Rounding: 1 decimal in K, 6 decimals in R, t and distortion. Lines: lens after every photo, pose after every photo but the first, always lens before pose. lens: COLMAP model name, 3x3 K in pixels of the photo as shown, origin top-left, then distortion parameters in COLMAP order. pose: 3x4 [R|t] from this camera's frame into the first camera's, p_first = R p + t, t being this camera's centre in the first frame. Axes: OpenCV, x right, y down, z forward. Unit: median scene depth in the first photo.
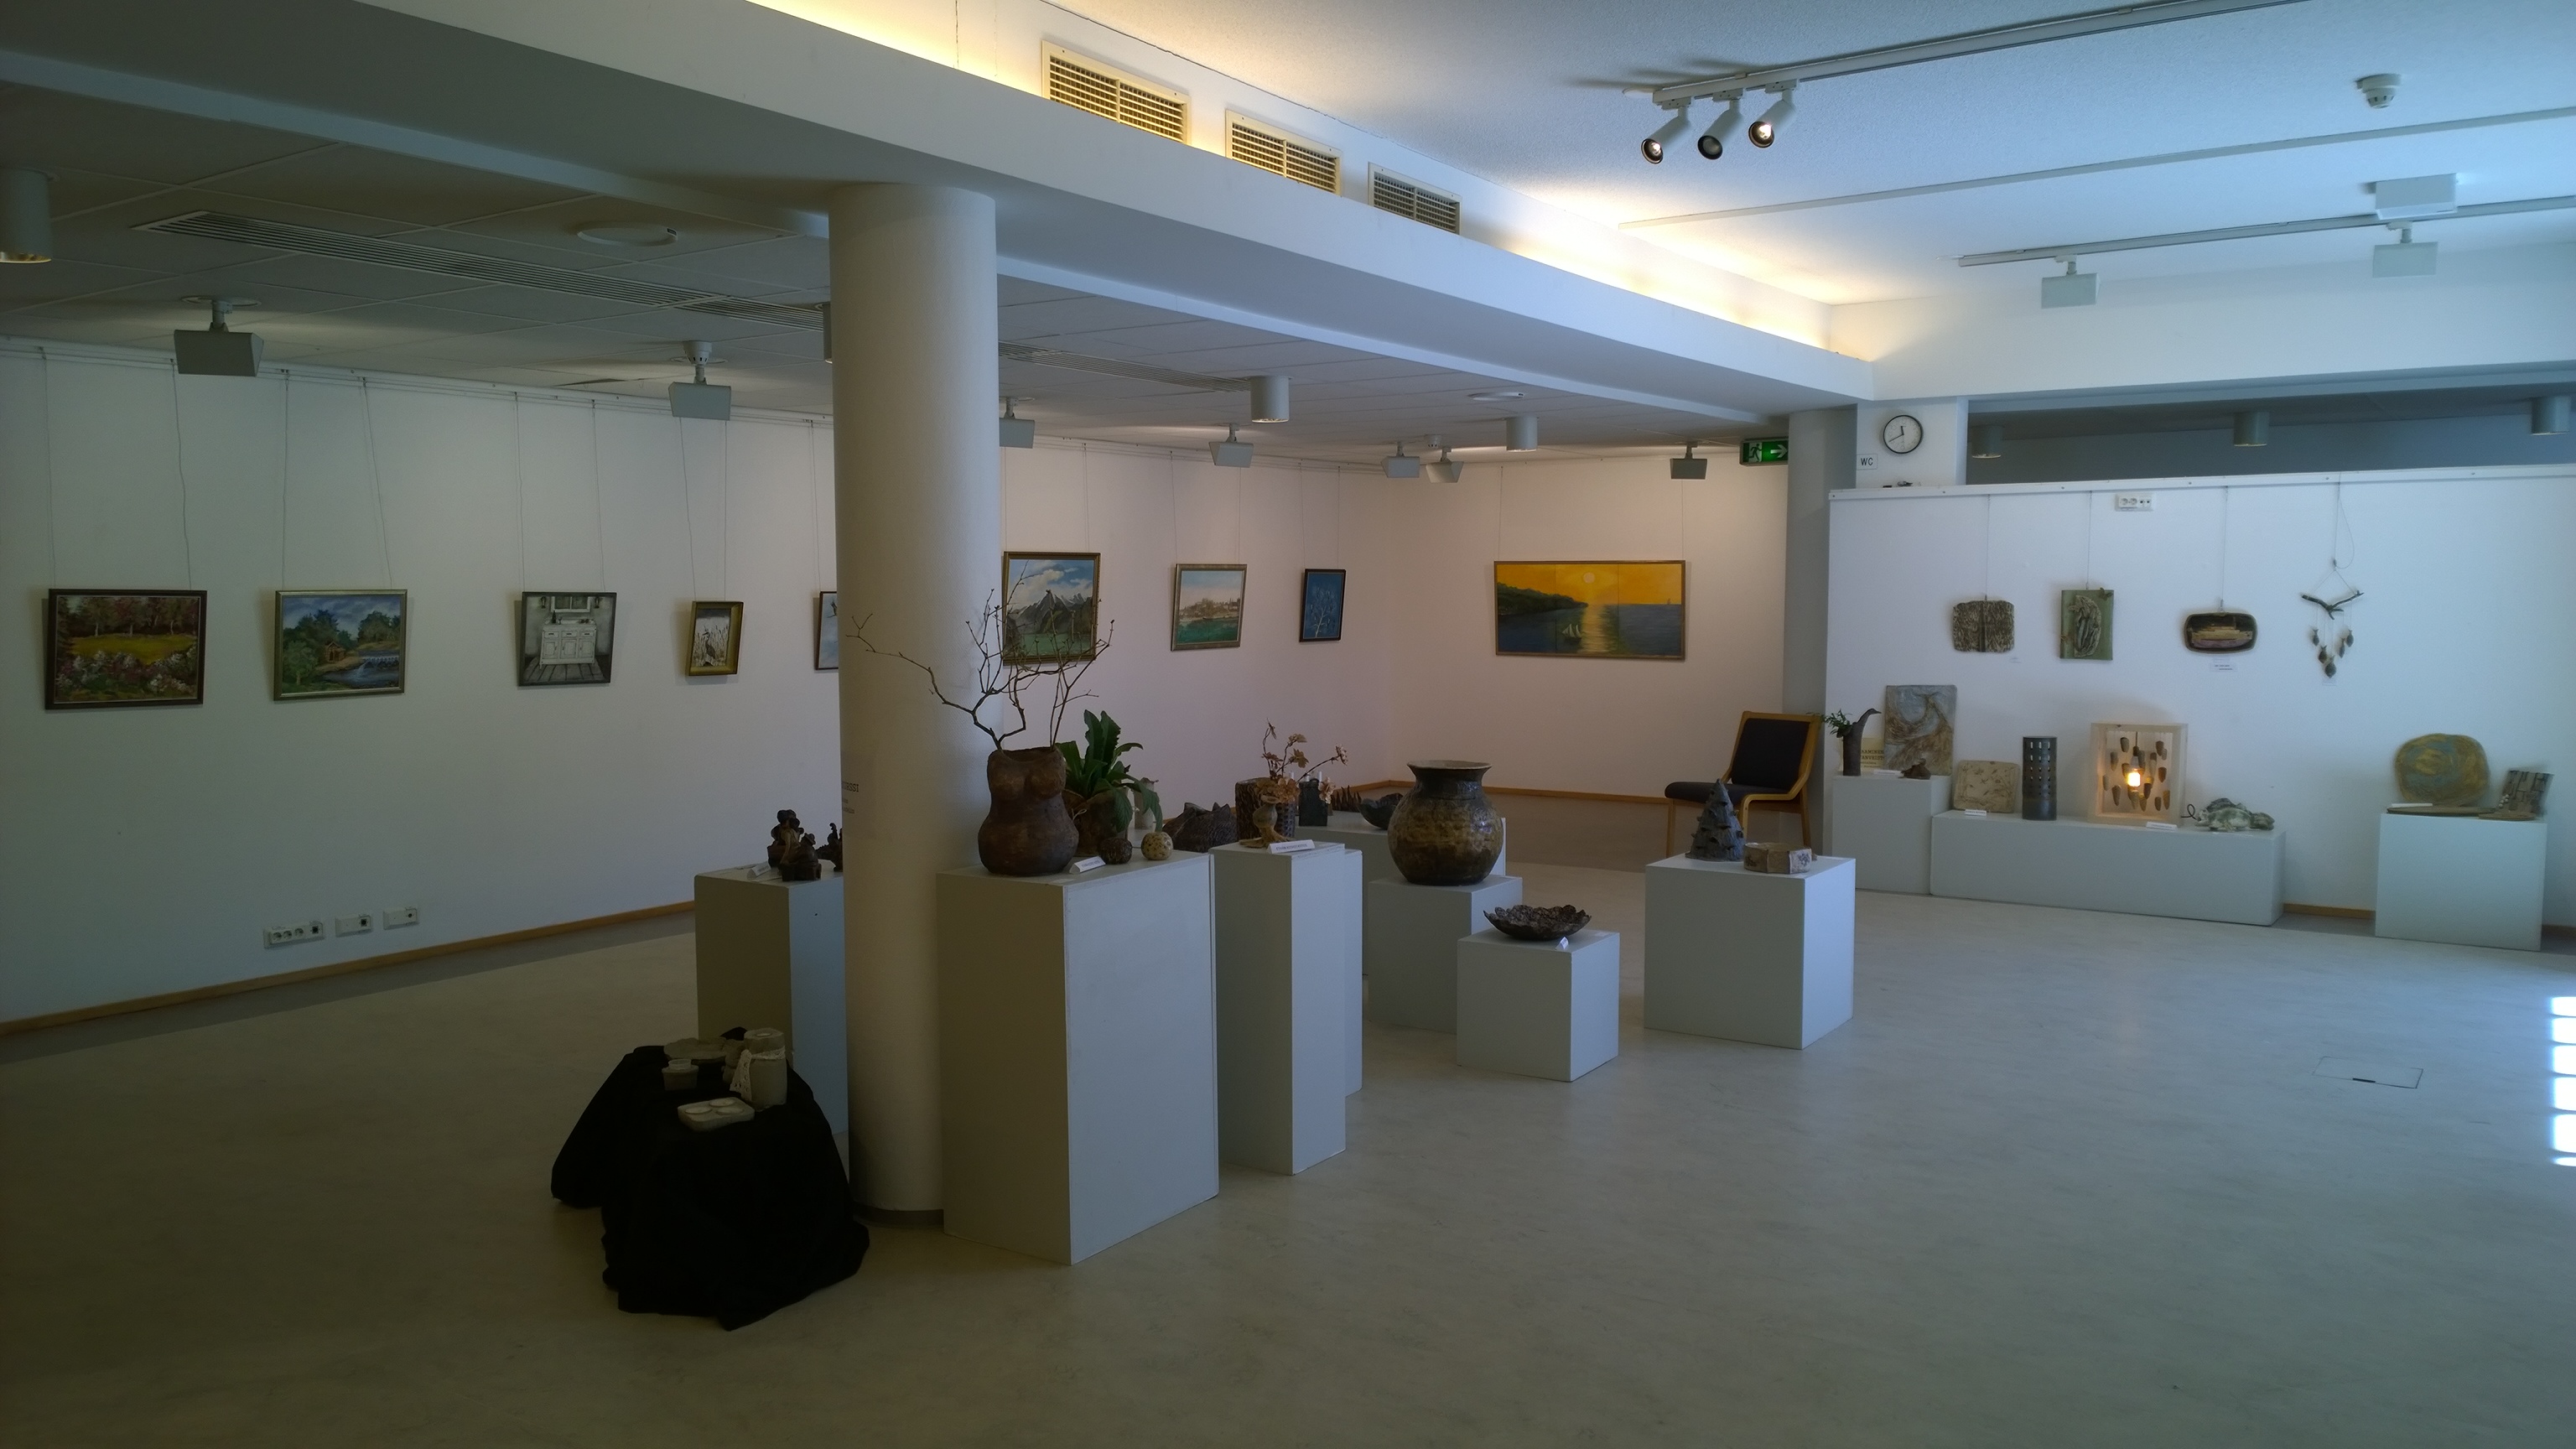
lens RADIAL K [[1864.1, 0, 1286.0], [0, 1864.1, 720.6], [0, 0, 1]] dist [0.035456, -0.010239]
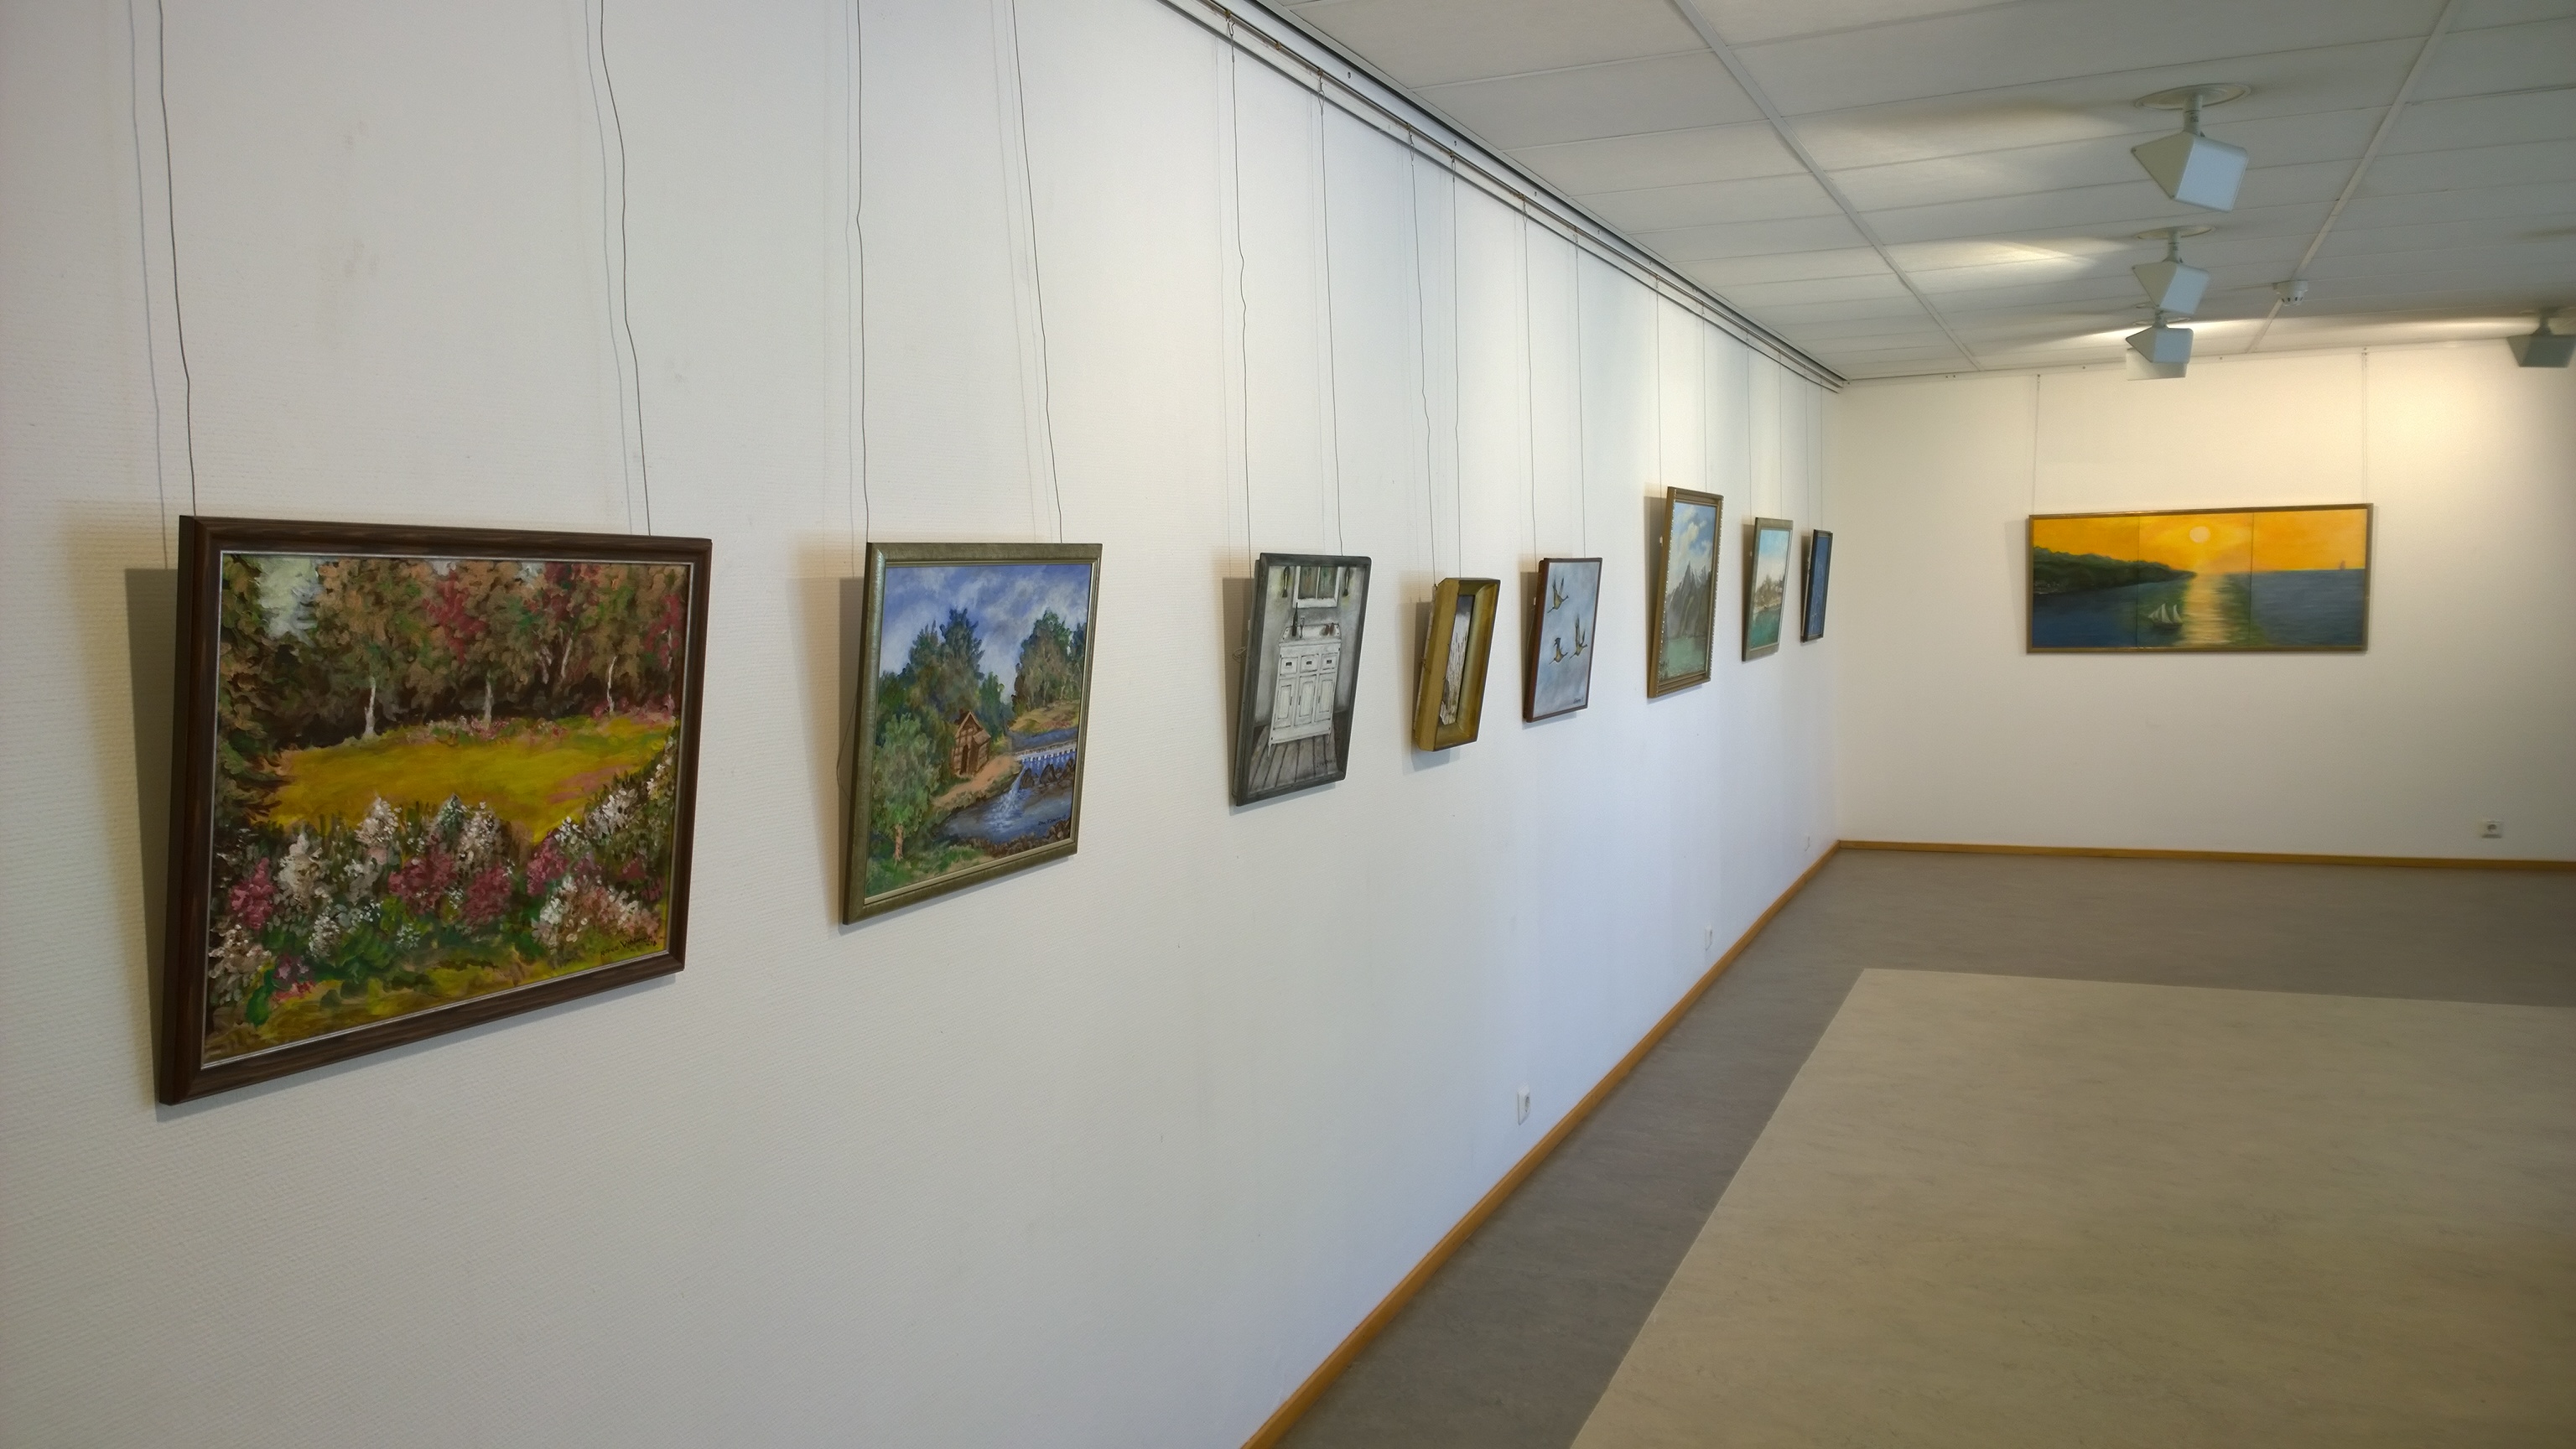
lens RADIAL K [[1864.1, 0, 1292.0], [0, 1864.1, 723.5], [0, 0, 1]] dist [0.035456, -0.010239]
pose [[0.984825, -0.034461, 0.170093, -0.506761], [0.034292, 0.999404, 0.003930, -0.039418], [-0.170127, 0.001962, 0.985420, 0.689793]]
